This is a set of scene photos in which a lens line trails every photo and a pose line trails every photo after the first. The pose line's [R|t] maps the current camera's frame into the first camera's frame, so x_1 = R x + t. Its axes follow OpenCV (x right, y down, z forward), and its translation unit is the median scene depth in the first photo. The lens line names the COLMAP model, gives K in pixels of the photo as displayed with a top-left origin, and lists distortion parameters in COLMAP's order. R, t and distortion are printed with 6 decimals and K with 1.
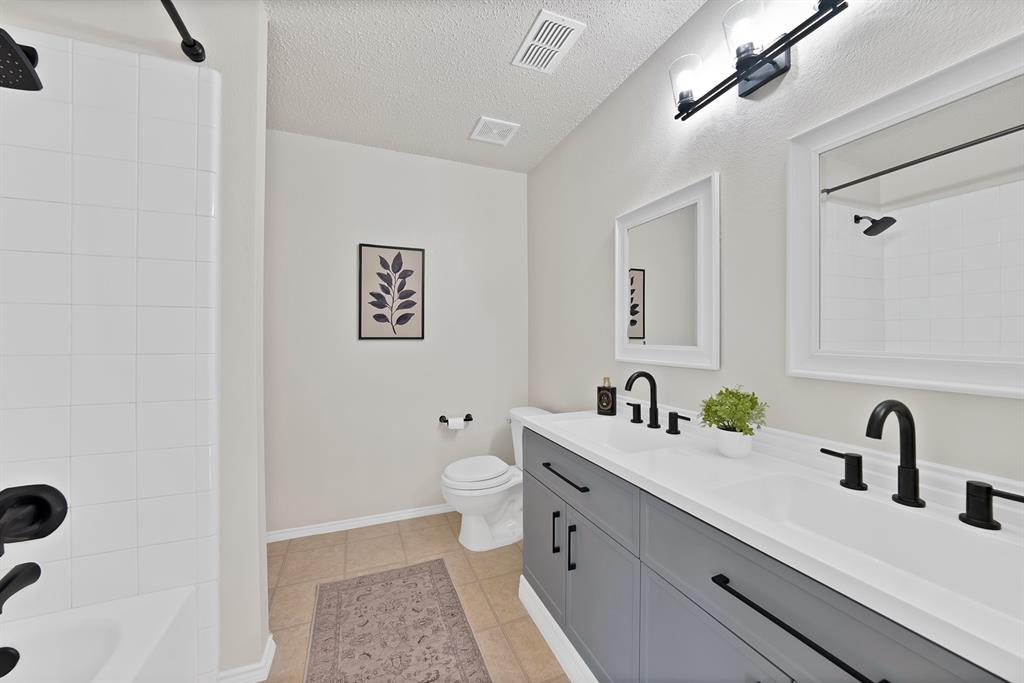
lens RADIAL K [[380.7, 0, 504.4], [0, 380.7, 338.1], [0, 0, 1]] dist [-0.033506, 0.007051]
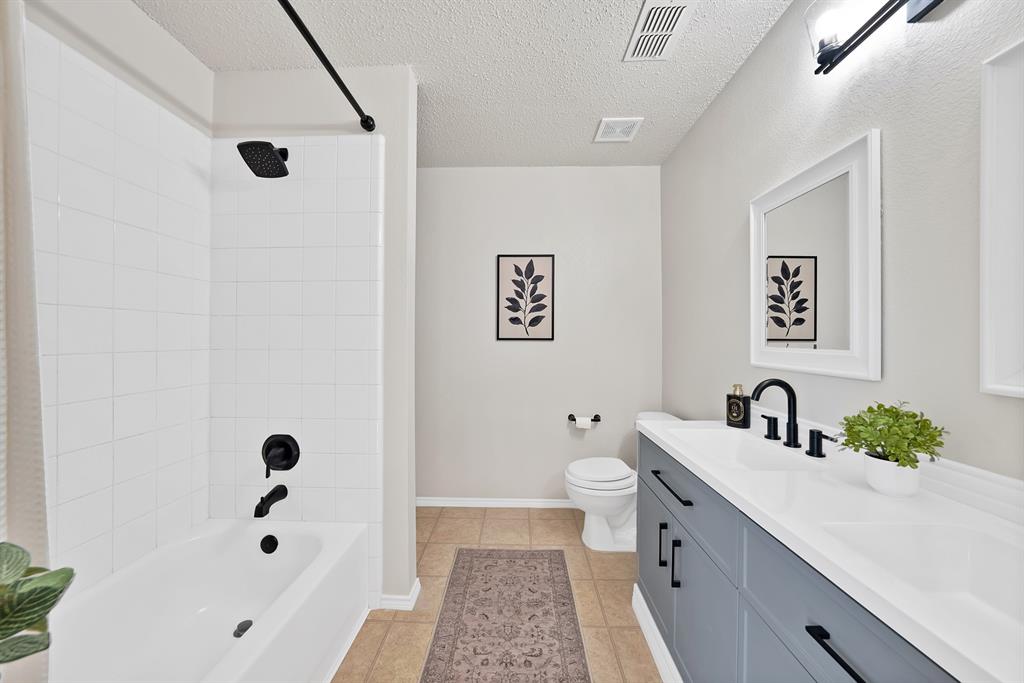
lens RADIAL K [[380.7, 0, 504.4], [0, 380.7, 338.1], [0, 0, 1]] dist [-0.033506, 0.007051]
pose [[0.906213, 0.002766, -0.422813, 0.151686], [-0.004147, 0.999989, -0.002348, 0.000513], [0.422801, 0.003881, 0.906214, -0.019826]]
